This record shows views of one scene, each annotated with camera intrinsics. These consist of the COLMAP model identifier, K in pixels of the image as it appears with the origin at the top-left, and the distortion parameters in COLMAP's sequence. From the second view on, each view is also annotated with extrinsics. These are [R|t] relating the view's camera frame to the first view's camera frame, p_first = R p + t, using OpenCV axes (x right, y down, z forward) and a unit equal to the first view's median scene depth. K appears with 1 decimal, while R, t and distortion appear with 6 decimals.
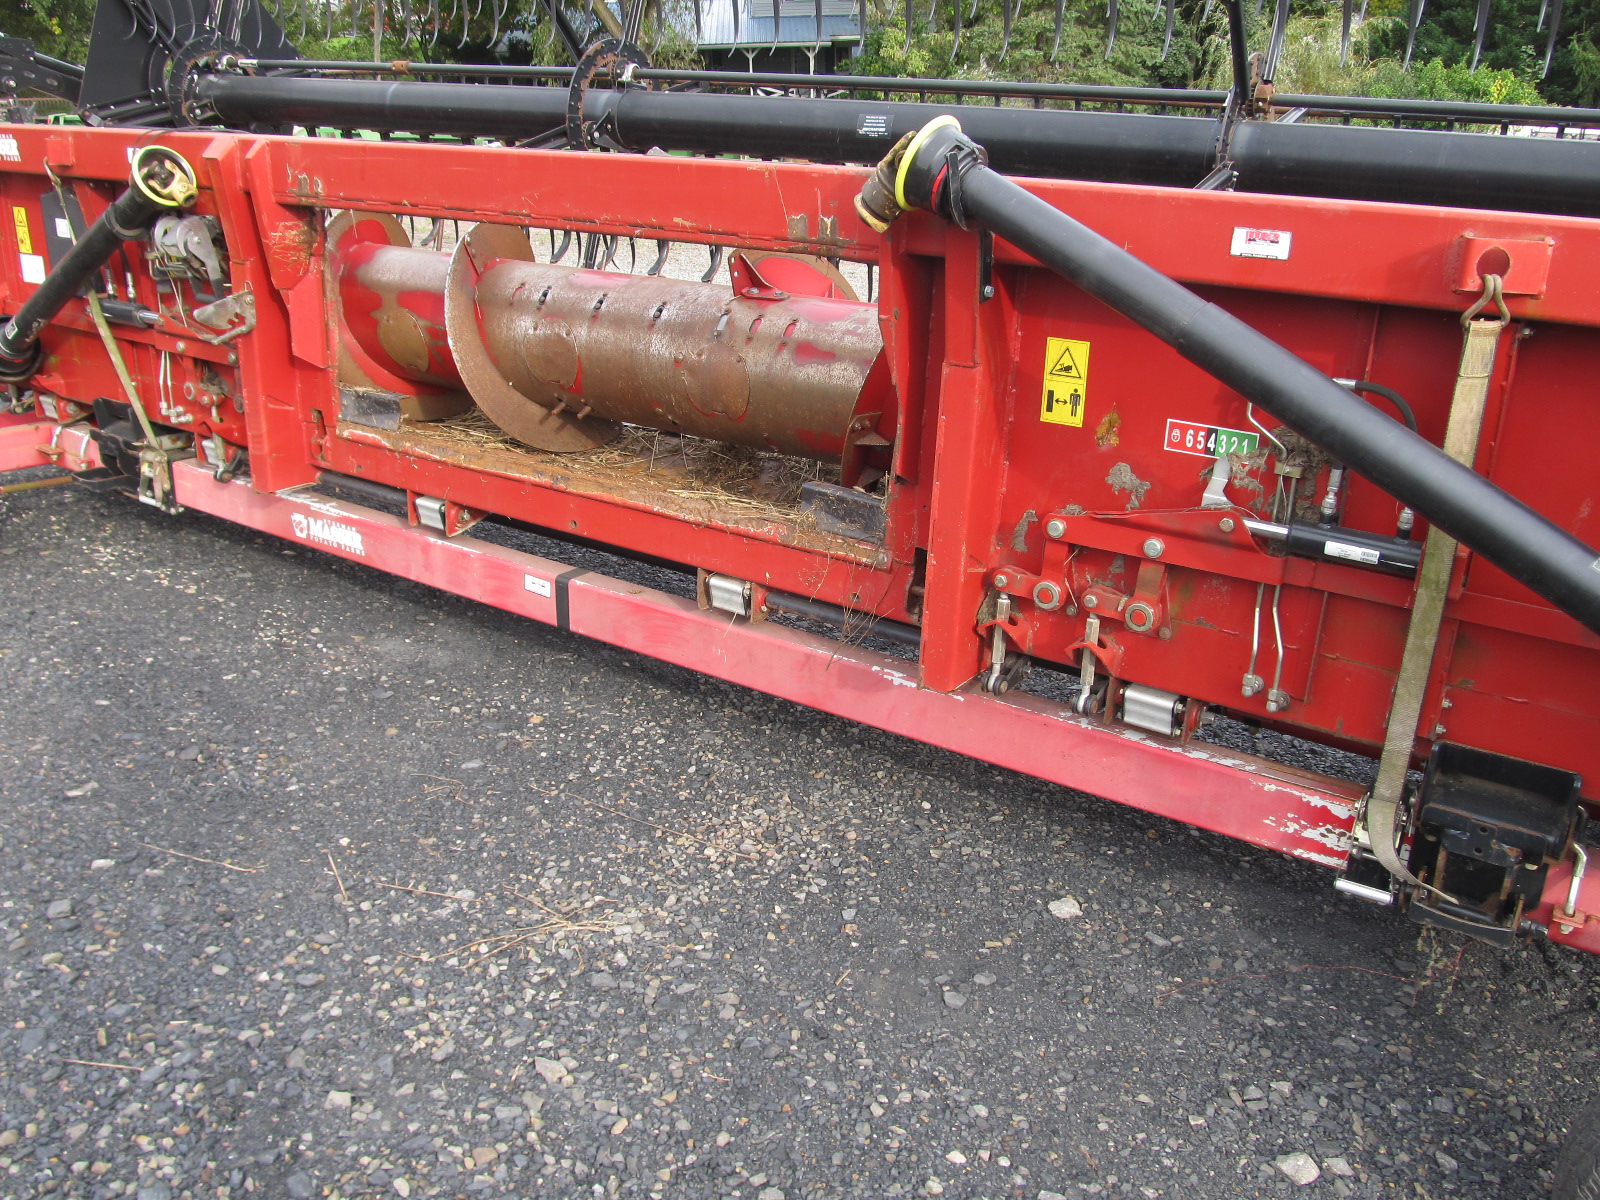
lens RADIAL K [[1325.8, 0, 800.0], [0, 1325.8, 600.0], [0, 0, 1]] dist [-0.081860, 0.040163]
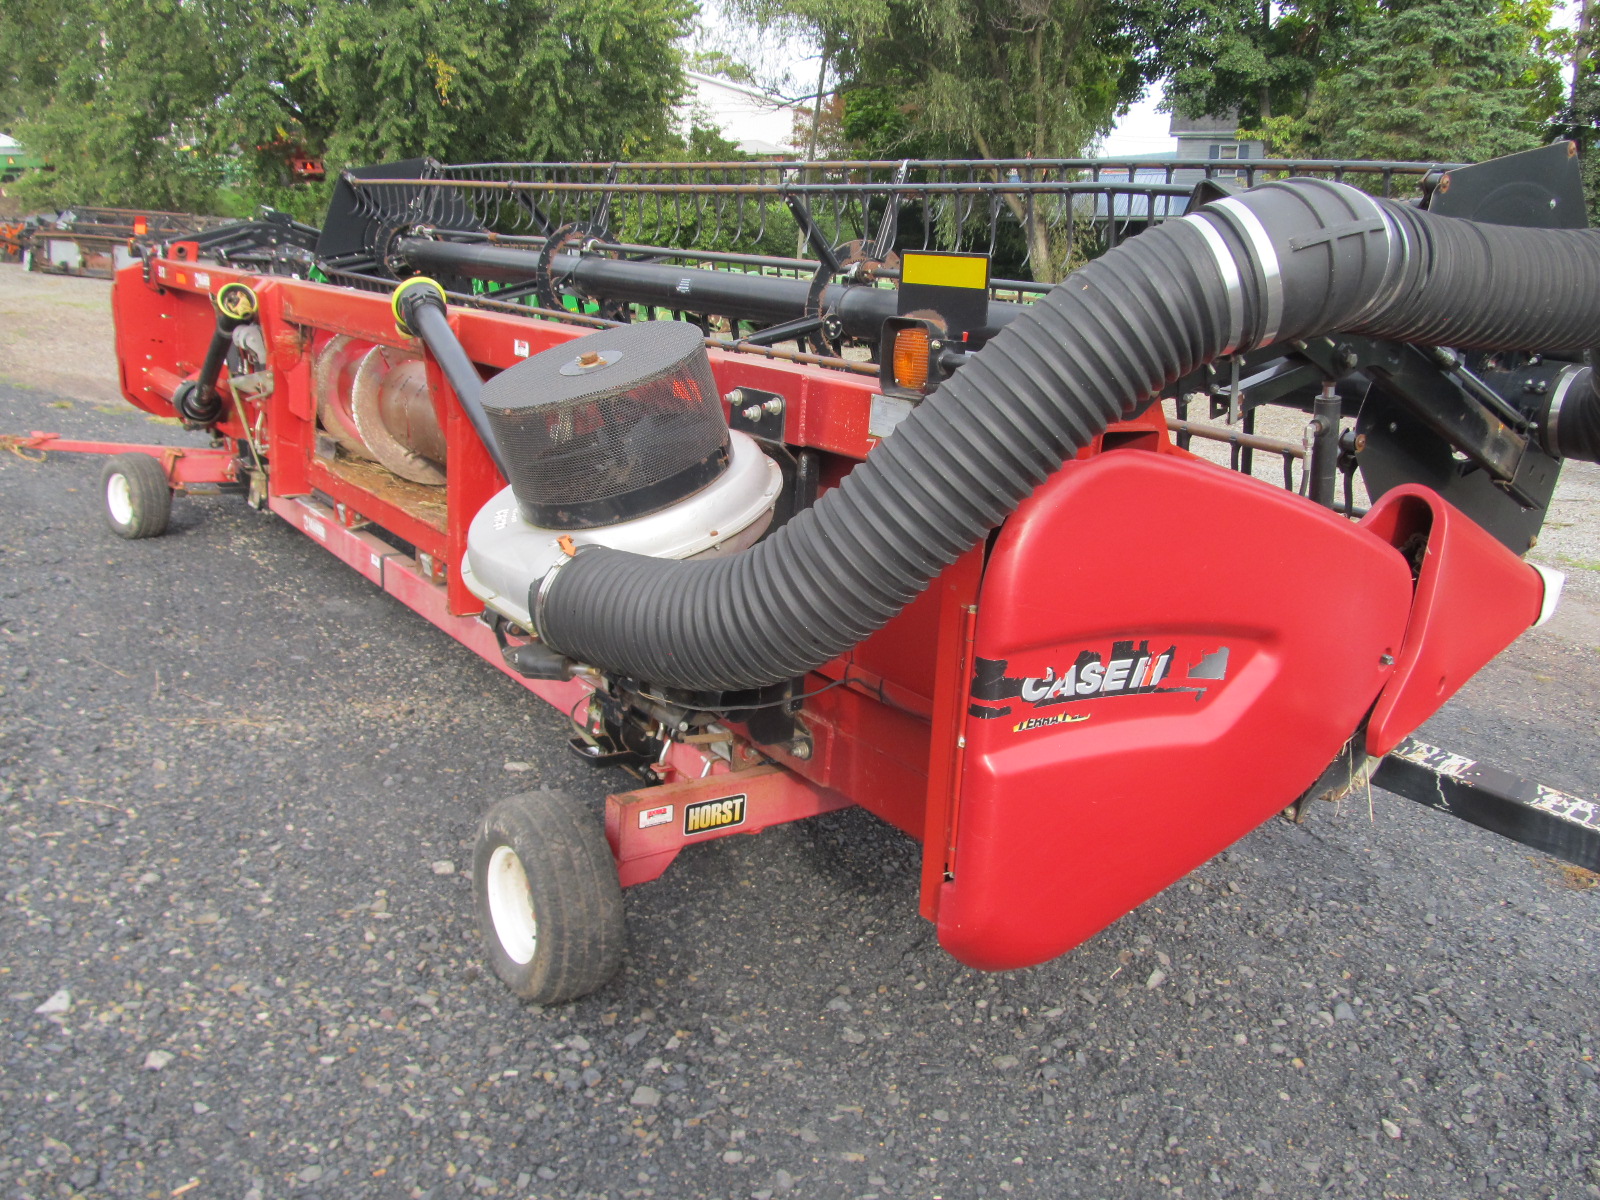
lens RADIAL K [[1325.8, 0, 800.0], [0, 1325.8, 600.0], [0, 0, 1]] dist [-0.081860, 0.040163]
pose [[0.938581, 0.106845, -0.328100, 0.763442], [-0.143609, 0.985545, -0.089875, 0.099210], [0.313755, 0.131473, 0.940358, -0.300256]]
